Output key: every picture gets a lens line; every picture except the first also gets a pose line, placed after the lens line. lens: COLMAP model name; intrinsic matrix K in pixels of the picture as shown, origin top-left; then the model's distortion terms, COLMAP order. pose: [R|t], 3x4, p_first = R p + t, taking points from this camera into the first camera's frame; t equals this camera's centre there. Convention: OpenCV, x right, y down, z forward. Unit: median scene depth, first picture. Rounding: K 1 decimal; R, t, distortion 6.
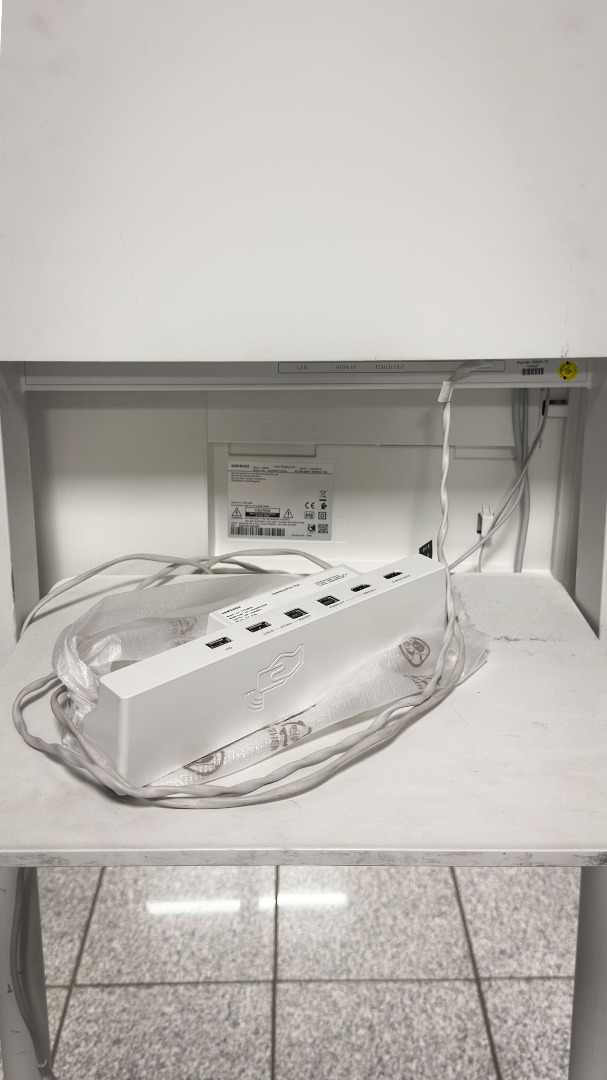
lens RADIAL K [[1227.9, 0, 302.9], [0, 1227.9, 539.0], [0, 0, 1]] dist [-0.050862, 0.000000]
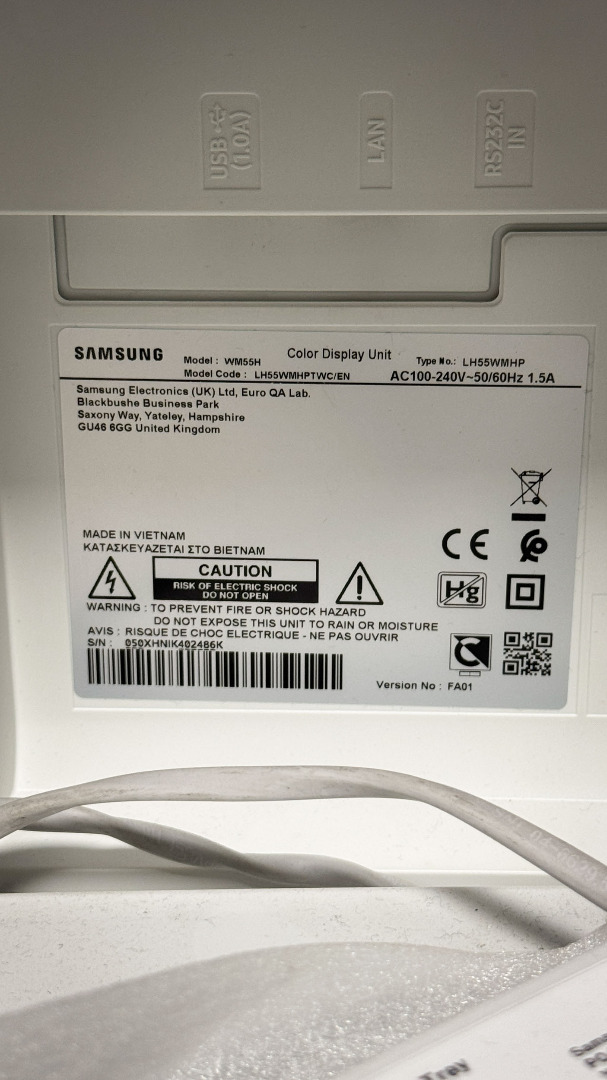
lens RADIAL K [[1818.1, 0, 303.5], [0, 1818.1, 540.2], [0, 0, 1]] dist [-0.001566, 0.000000]
pose [[0.999637, -0.012983, -0.023625, -0.014027], [0.012973, 0.999916, -0.000582, -0.028004], [0.023630, 0.000276, 0.999721, 0.695454]]
